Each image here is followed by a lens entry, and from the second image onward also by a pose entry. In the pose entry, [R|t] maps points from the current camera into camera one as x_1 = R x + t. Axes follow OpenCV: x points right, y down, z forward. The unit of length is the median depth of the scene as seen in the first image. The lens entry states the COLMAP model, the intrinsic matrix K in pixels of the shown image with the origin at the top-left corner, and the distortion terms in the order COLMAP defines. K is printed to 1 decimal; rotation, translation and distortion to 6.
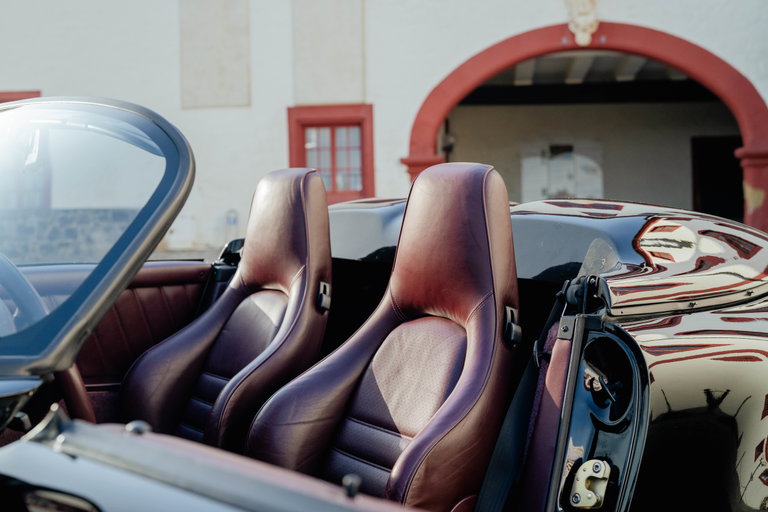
lens RADIAL K [[1033.1, 0, 383.5], [0, 1033.1, 256.2], [0, 0, 1]] dist [0.020298, 0.000000]
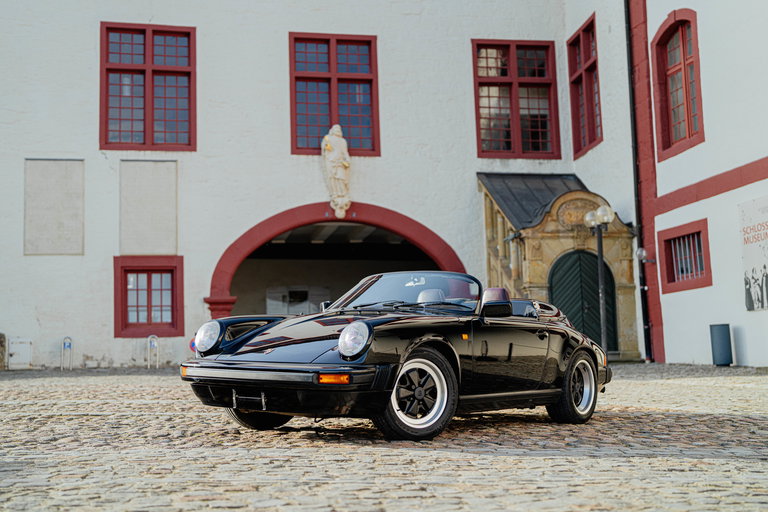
lens RADIAL K [[1033.1, 0, 380.1], [0, 1033.1, 260.1], [0, 0, 1]] dist [0.020298, 0.000000]
pose [[0.953286, 0.029452, 0.300629, -0.162873], [0.012694, 0.990450, -0.137285, 0.038630], [-0.301801, 0.134688, 0.943809, -0.294519]]
